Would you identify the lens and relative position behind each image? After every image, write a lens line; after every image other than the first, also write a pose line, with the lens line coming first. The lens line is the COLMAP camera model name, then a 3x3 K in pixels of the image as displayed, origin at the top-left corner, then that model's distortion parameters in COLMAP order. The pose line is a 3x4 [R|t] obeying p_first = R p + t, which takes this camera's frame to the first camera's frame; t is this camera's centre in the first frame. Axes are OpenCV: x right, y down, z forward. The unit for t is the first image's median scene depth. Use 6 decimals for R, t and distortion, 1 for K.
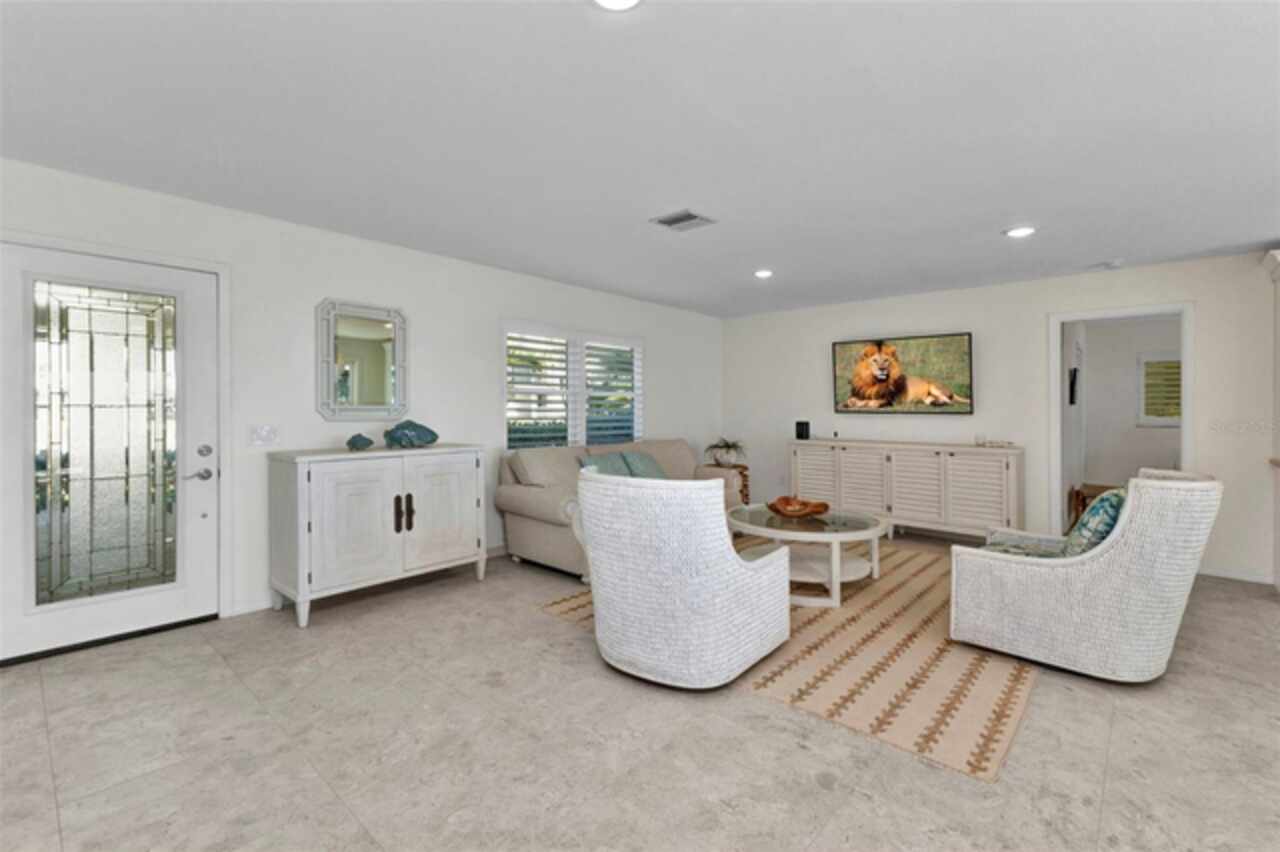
lens RADIAL K [[565.5, 0, 640.0], [0, 565.5, 426.0], [0, 0, 1]] dist [-0.001460, -0.000776]
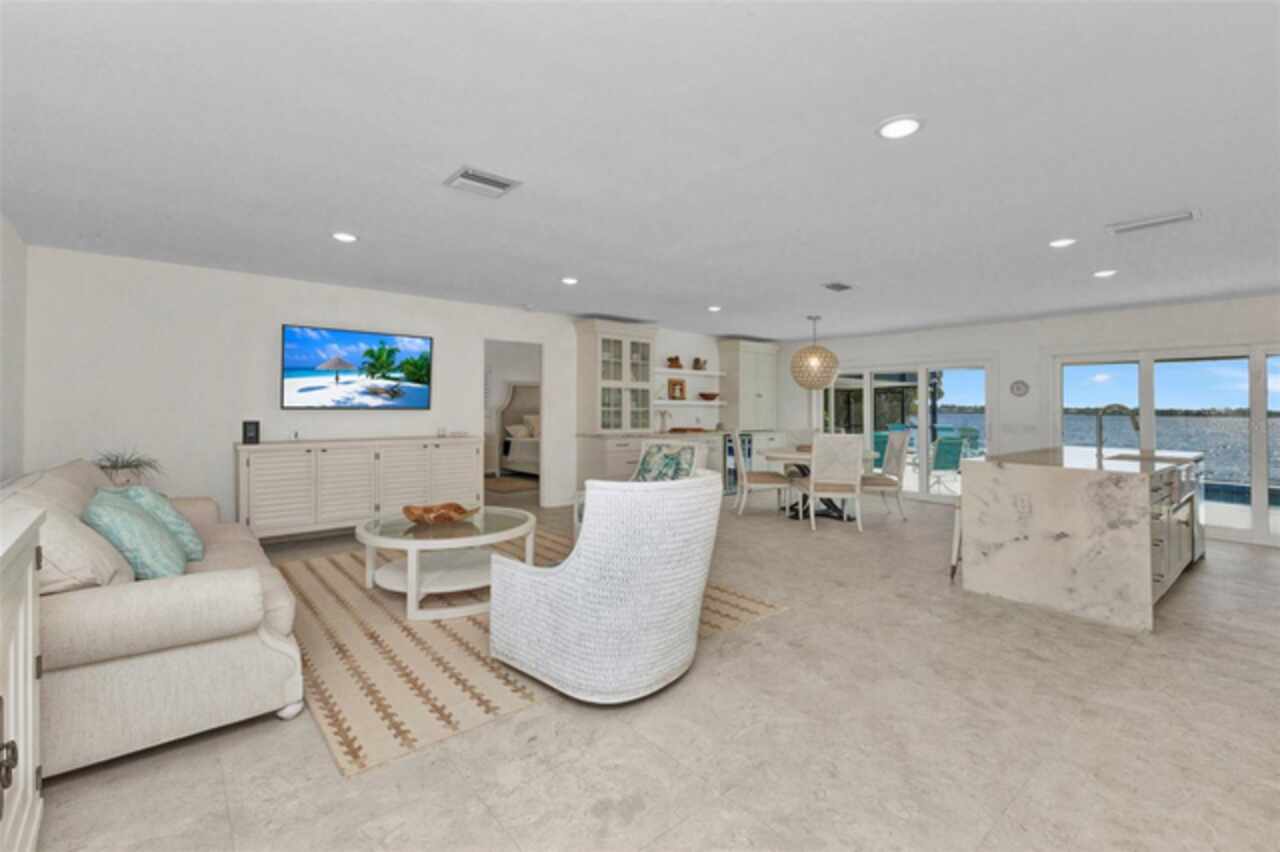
lens RADIAL K [[564.5, 0, 638.7], [0, 564.5, 404.0], [0, 0, 1]] dist [0.000035, -0.000114]
pose [[0.126632, 0.000052, 0.991950, -0.667186], [0.027562, 0.999614, -0.003570, -0.022403], [-0.991567, 0.027792, 0.126582, 0.634140]]
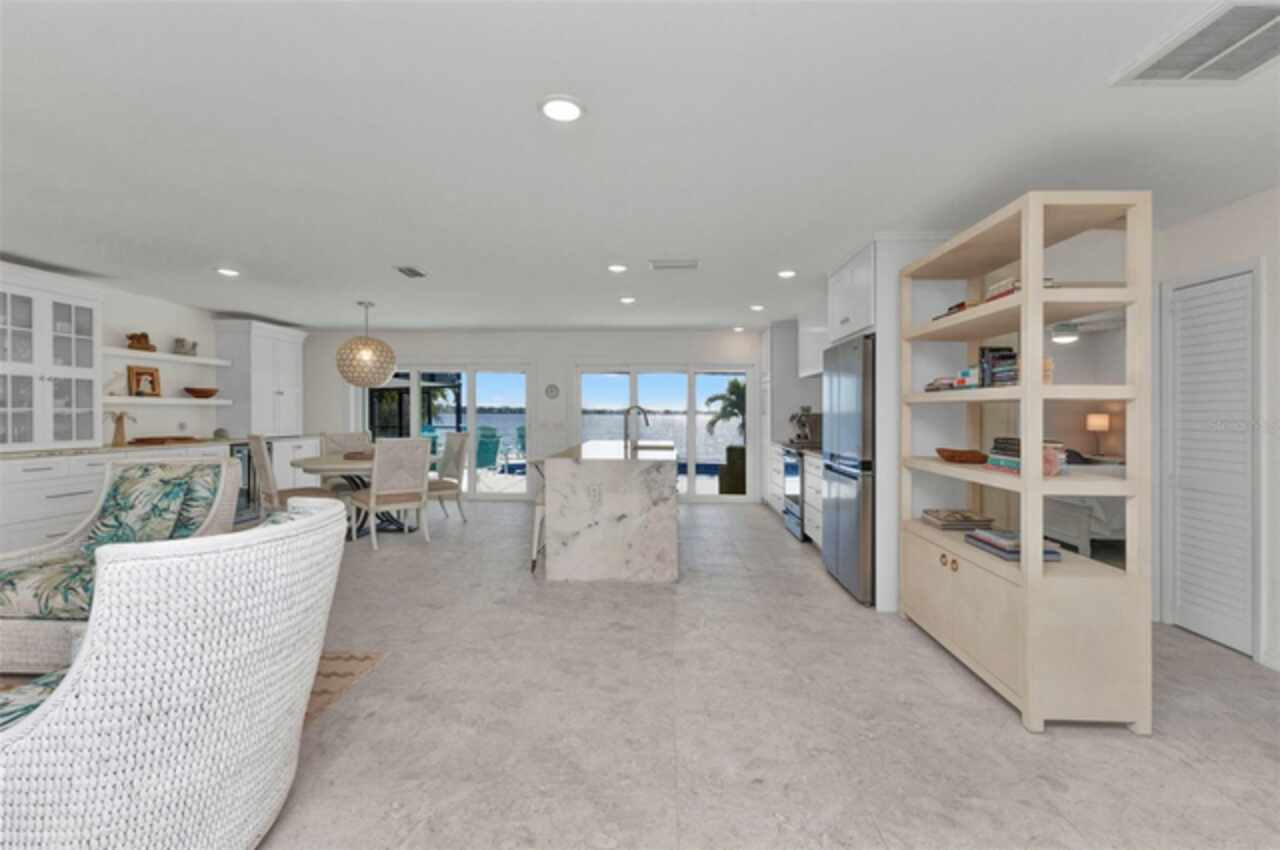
lens RADIAL K [[568.0, 0, 661.5], [0, 568.0, 412.4], [0, 0, 1]] dist [0.000554, 0.000234]
pose [[-0.664362, -0.012535, 0.747306, -0.520508], [0.015190, 0.999426, 0.030268, -0.025355], [-0.747257, 0.031460, -0.663791, 0.743238]]
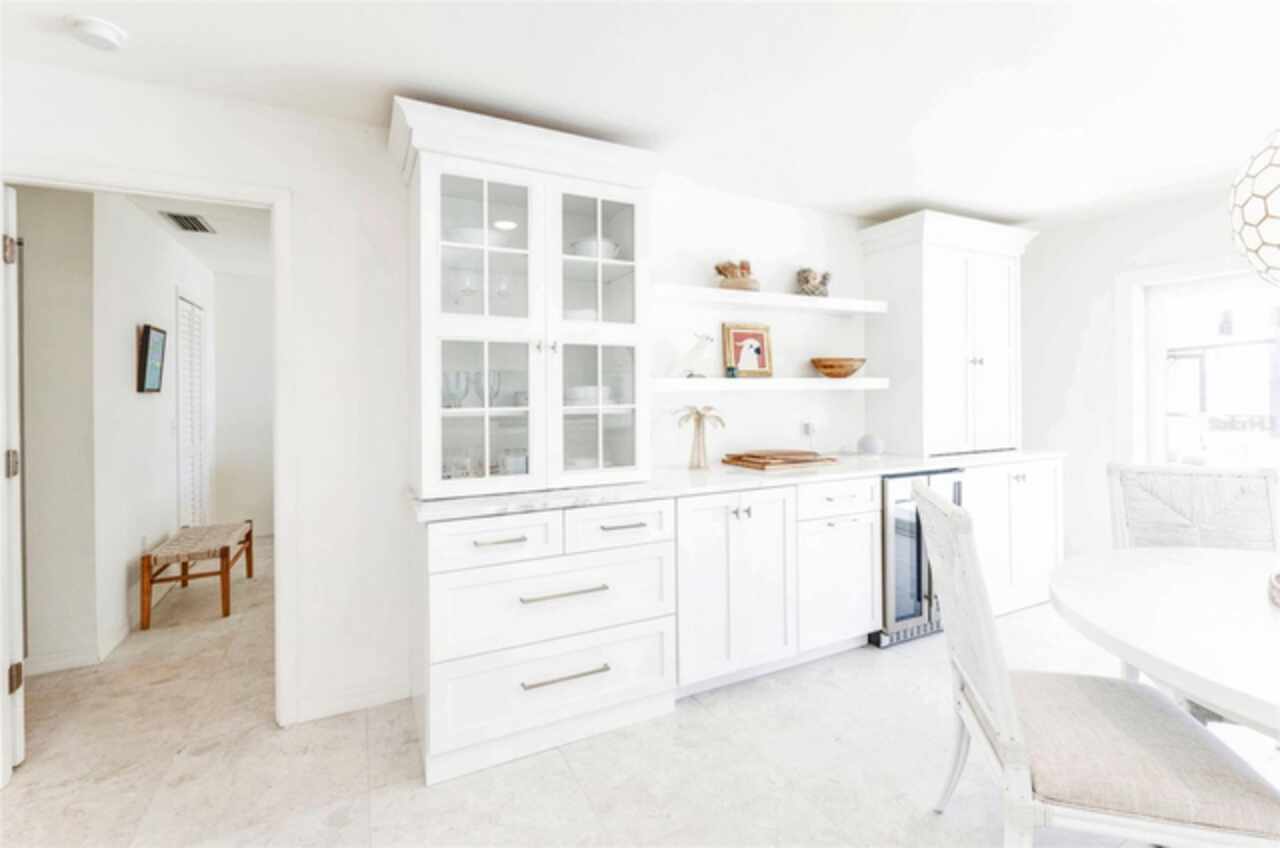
lens RADIAL K [[562.4, 0, 637.4], [0, 562.4, 381.2], [0, 0, 1]] dist [-0.000052, 0.000235]
pose [[0.367813, -0.001493, 0.929899, 0.726802], [0.033863, 0.999357, -0.011790, -0.033260], [-0.929283, 0.035826, 0.367627, 0.609042]]
